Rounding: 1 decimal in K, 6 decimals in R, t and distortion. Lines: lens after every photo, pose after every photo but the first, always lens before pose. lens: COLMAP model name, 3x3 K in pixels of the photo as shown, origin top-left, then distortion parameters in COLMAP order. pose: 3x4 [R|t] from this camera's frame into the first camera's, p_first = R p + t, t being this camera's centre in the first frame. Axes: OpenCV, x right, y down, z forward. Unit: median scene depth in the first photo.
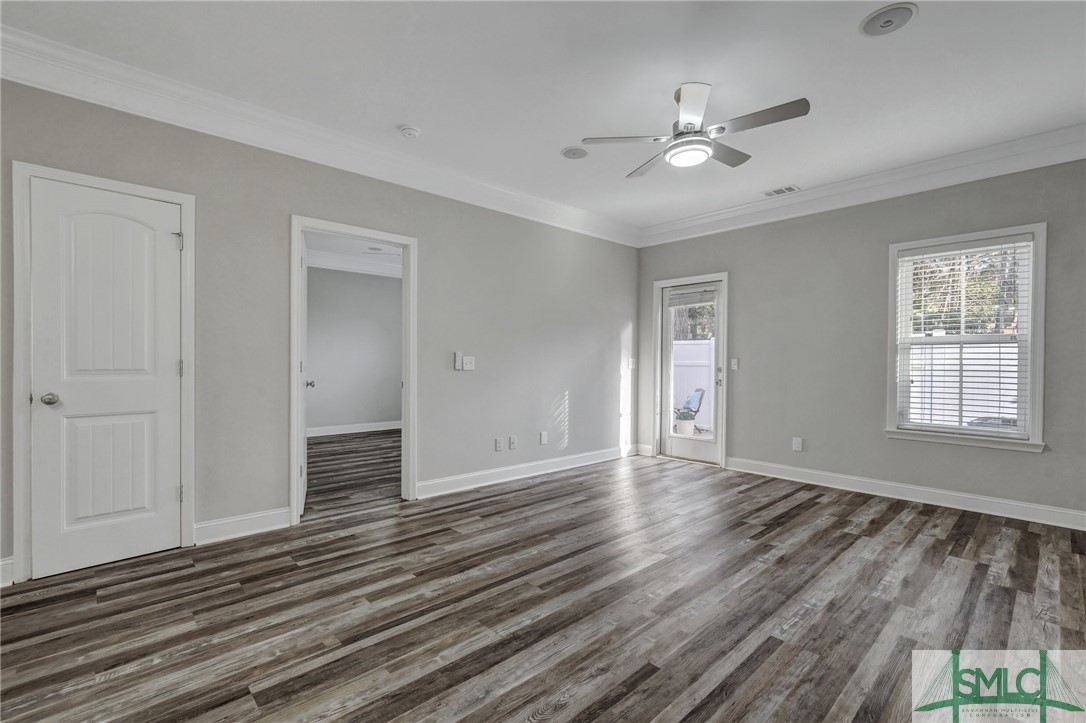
lens RADIAL K [[486.9, 0, 535.6], [0, 486.9, 361.1], [0, 0, 1]] dist [-0.014469, 0.008191]
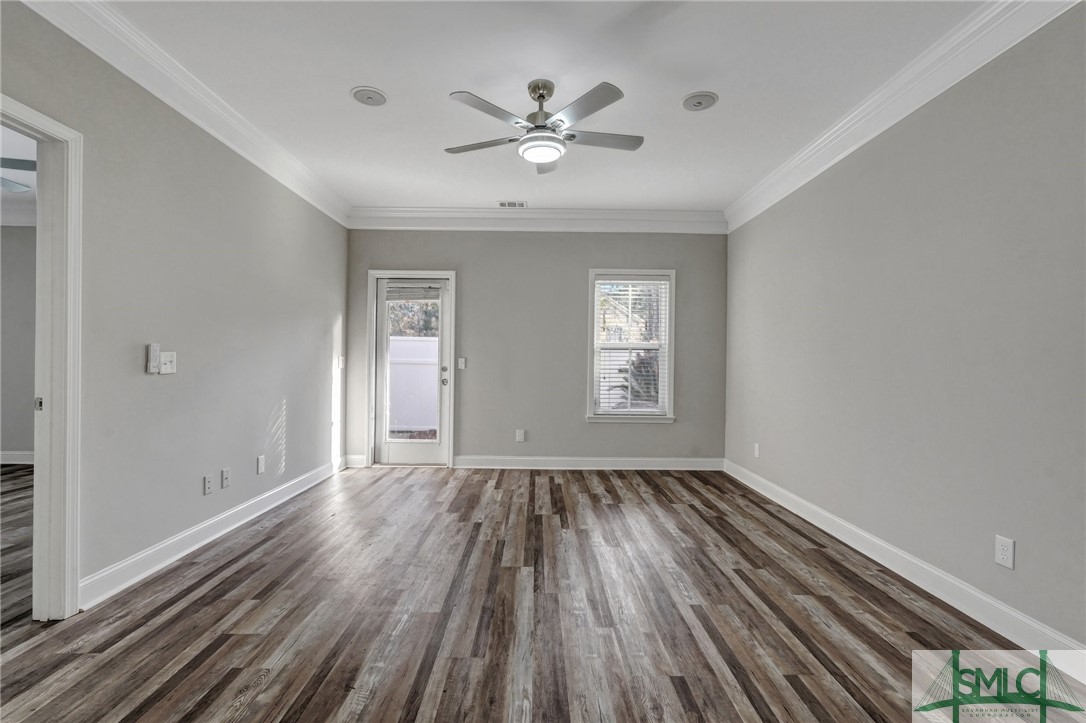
lens RADIAL K [[486.9, 0, 544.0], [0, 486.9, 362.9], [0, 0, 1]] dist [-0.014469, 0.008191]
pose [[0.670581, 0.001511, 0.741835, -0.273498], [-0.008262, 0.999951, 0.005431, -0.002345], [-0.741791, -0.009771, 0.670560, 0.228667]]
